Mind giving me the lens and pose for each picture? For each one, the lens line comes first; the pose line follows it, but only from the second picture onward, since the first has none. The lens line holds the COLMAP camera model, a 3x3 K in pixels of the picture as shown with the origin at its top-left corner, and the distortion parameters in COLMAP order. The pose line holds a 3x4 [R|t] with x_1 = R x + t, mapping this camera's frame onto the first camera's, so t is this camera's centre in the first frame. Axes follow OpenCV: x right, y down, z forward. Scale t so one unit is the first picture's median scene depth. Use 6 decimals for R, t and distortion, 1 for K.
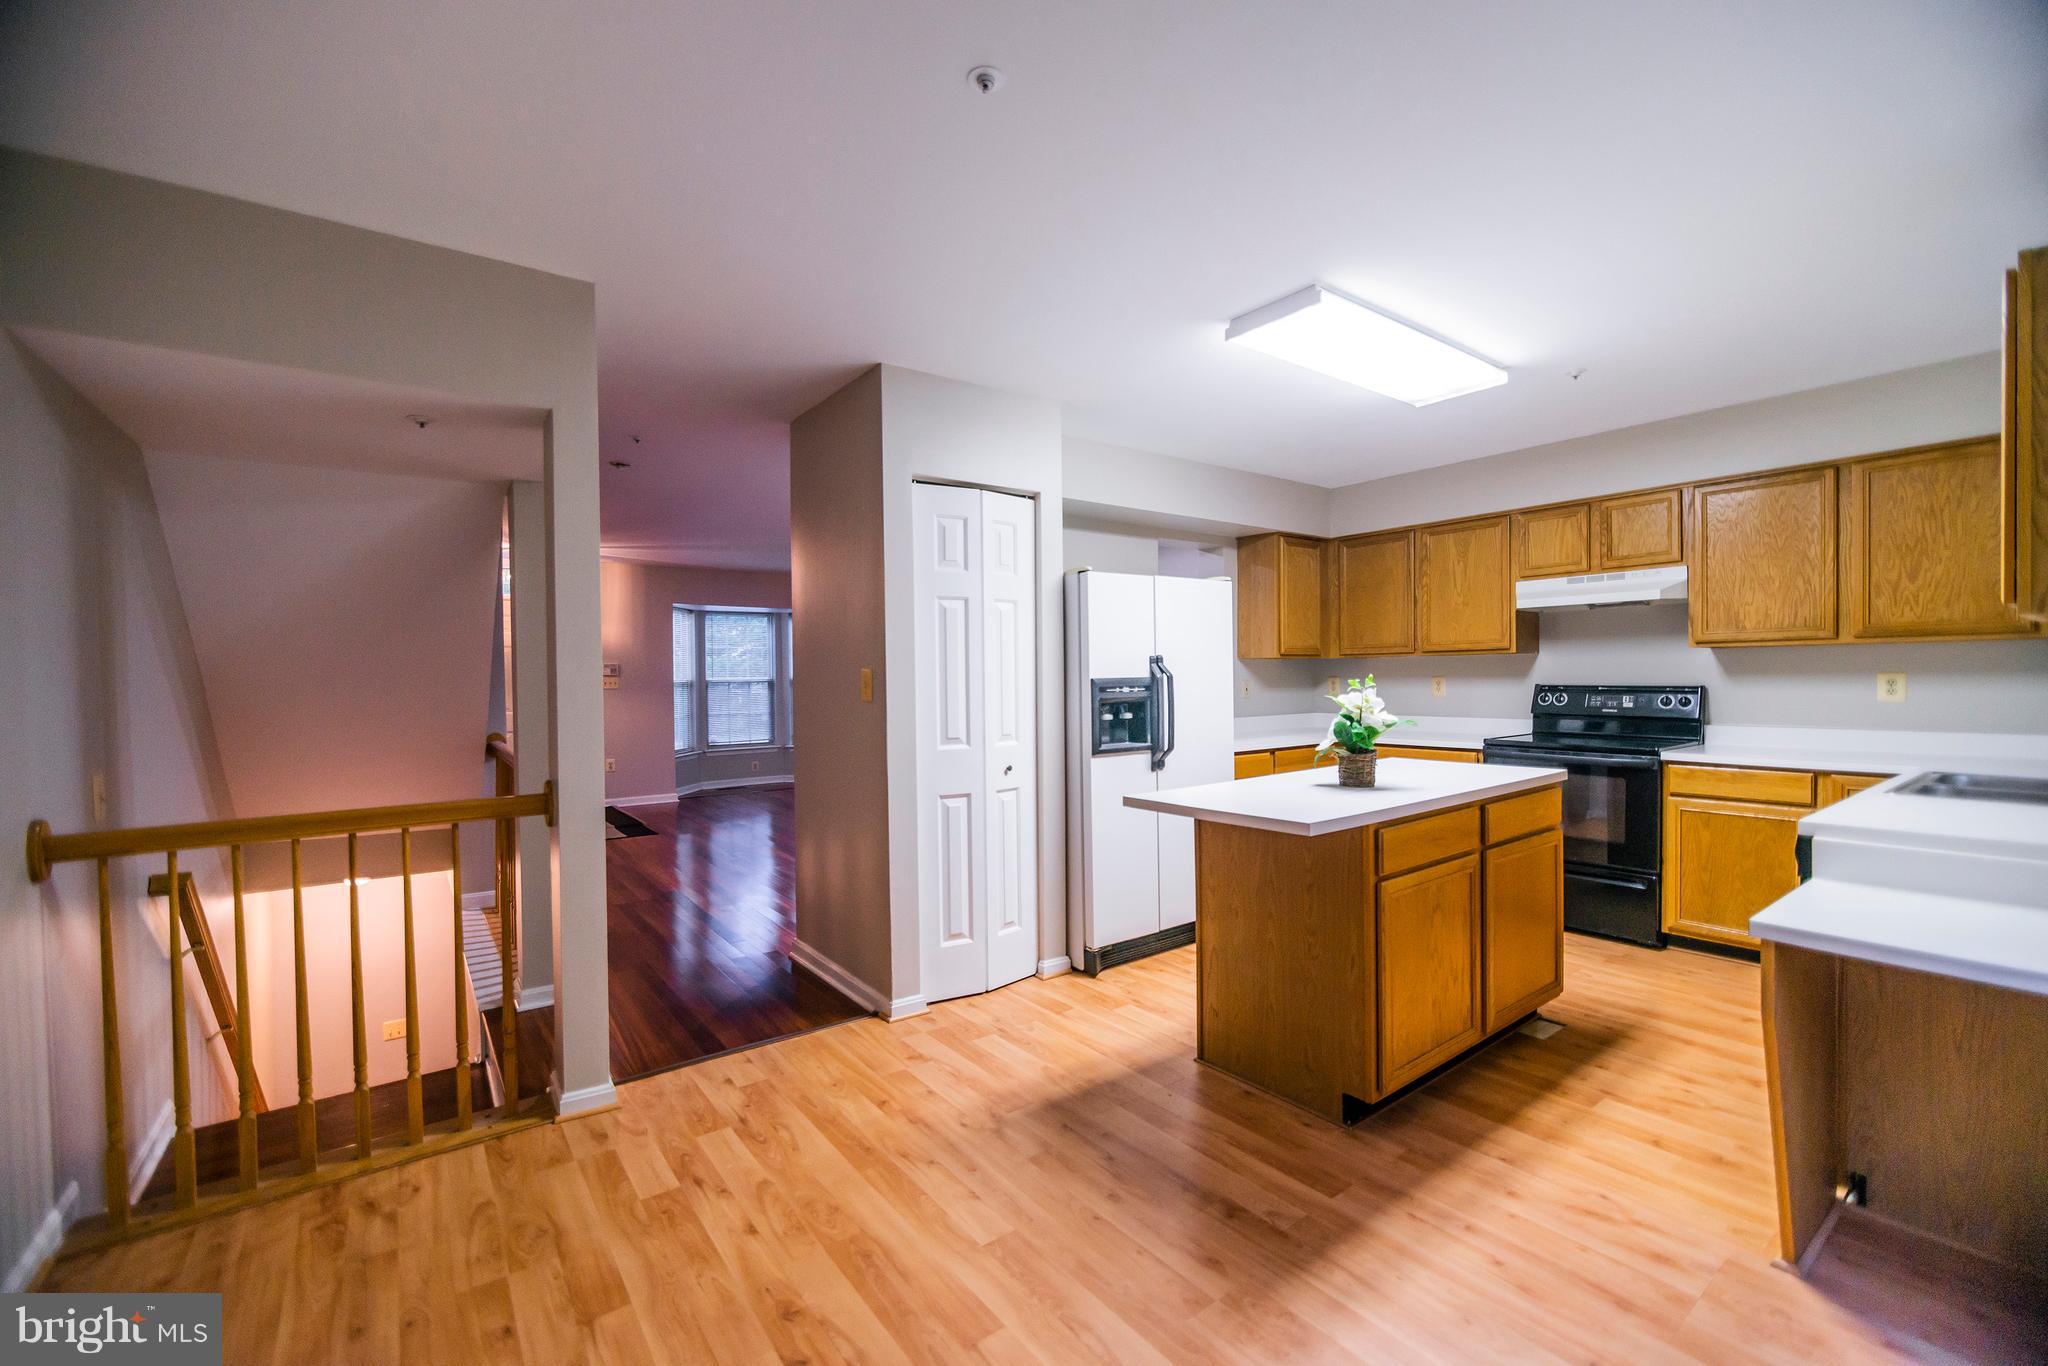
lens RADIAL K [[842.8, 0, 1022.5], [0, 842.8, 685.6], [0, 0, 1]] dist [-0.008517, -0.000101]
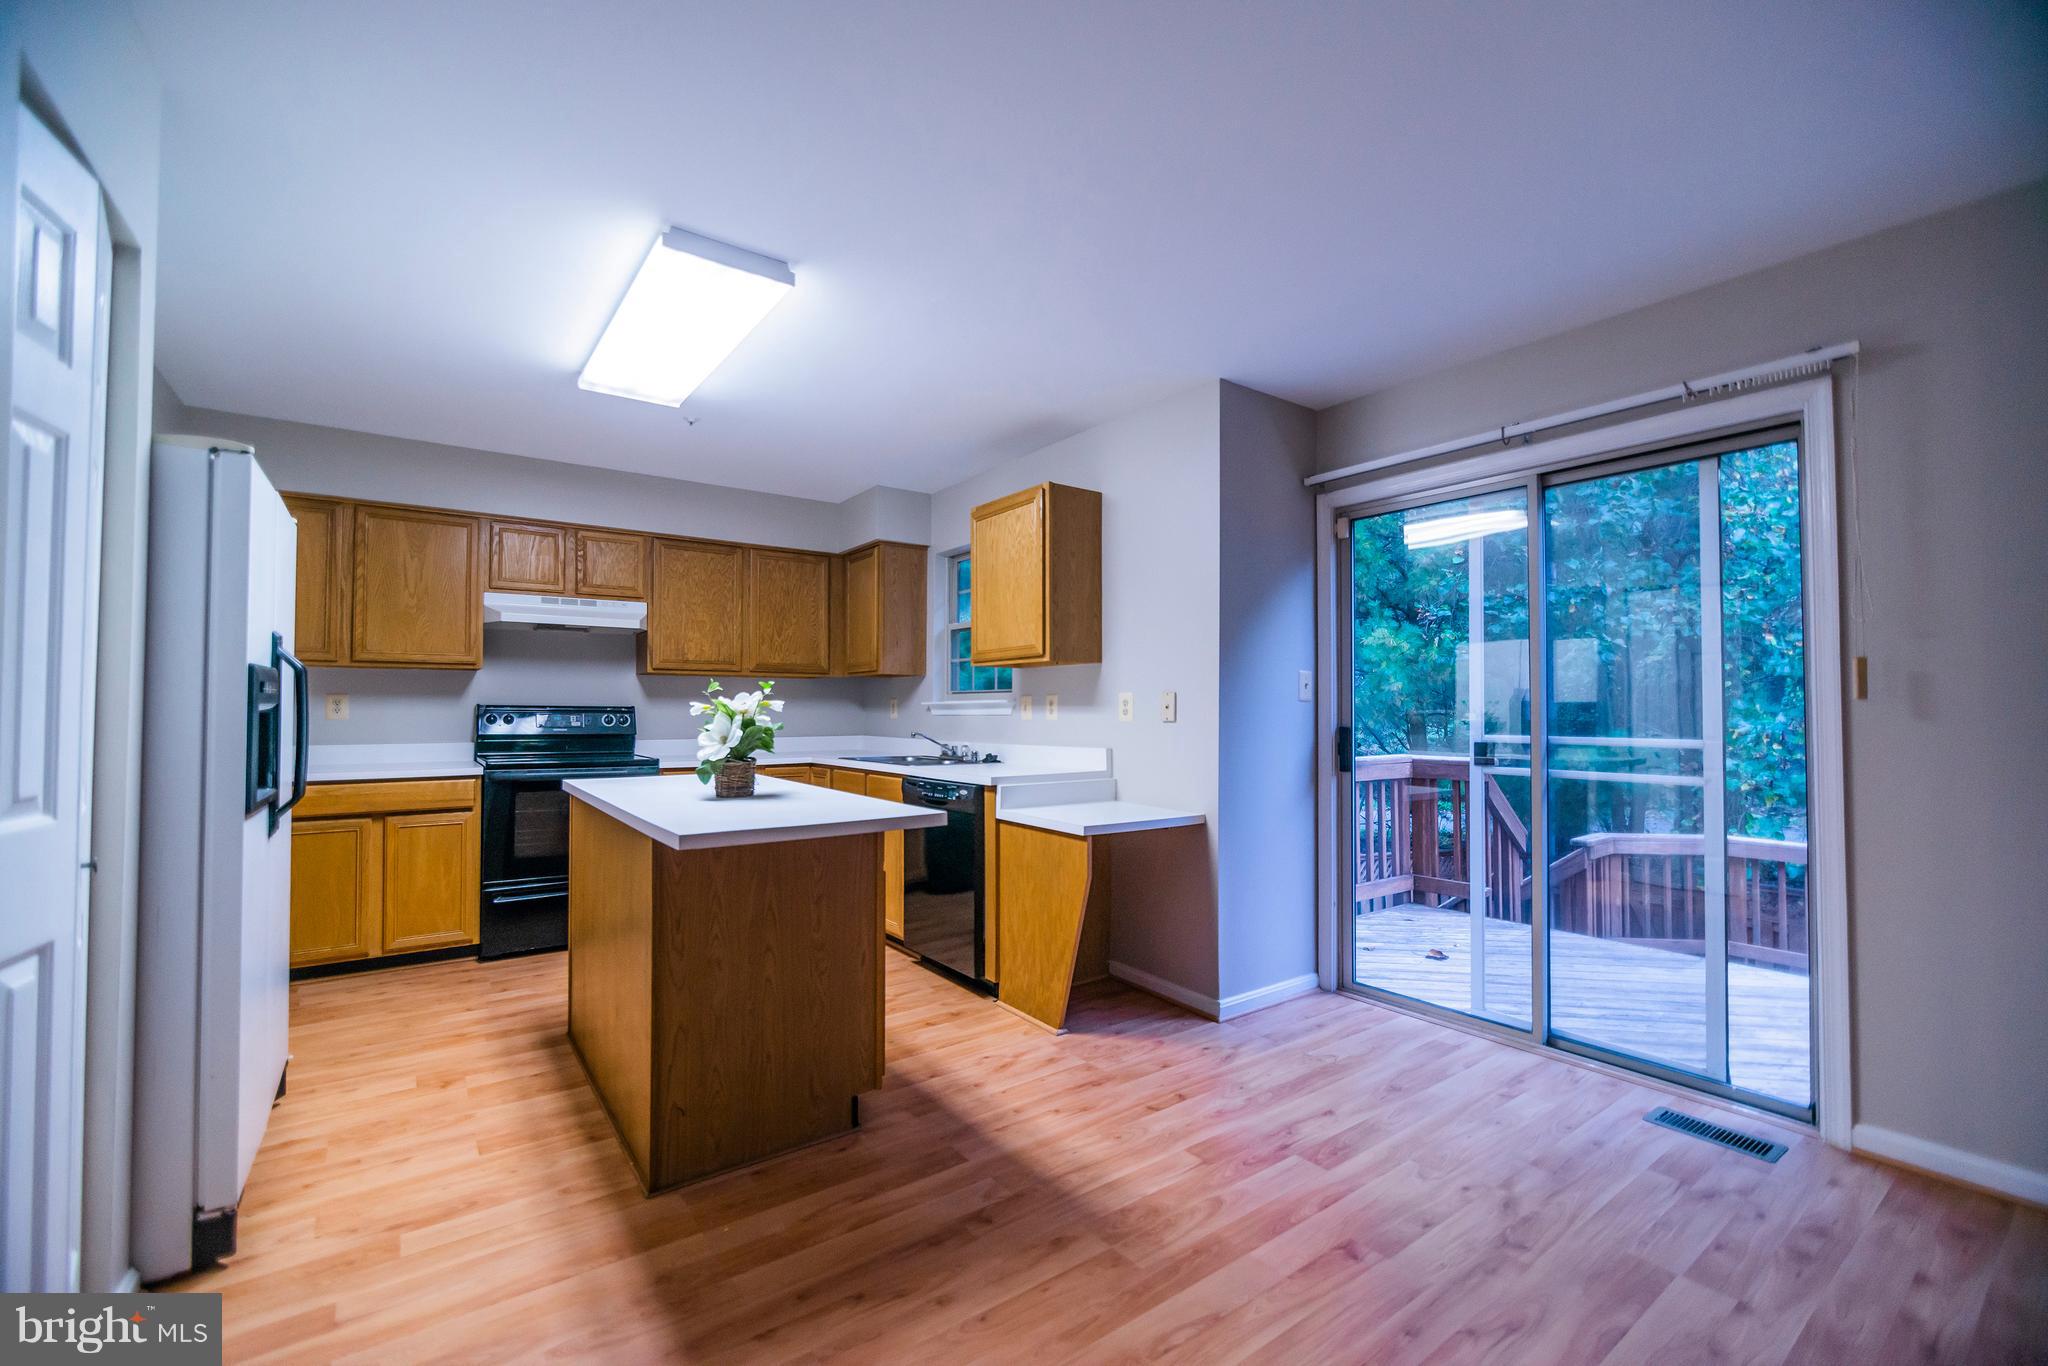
lens RADIAL K [[842.8, 0, 1016.9], [0, 842.8, 689.0], [0, 0, 1]] dist [-0.008517, -0.000101]
pose [[0.018290, 0.036960, 0.999149, -0.551200], [0.008901, 0.999271, -0.037127, 0.038233], [-0.999793, 0.009573, 0.017948, 0.696083]]
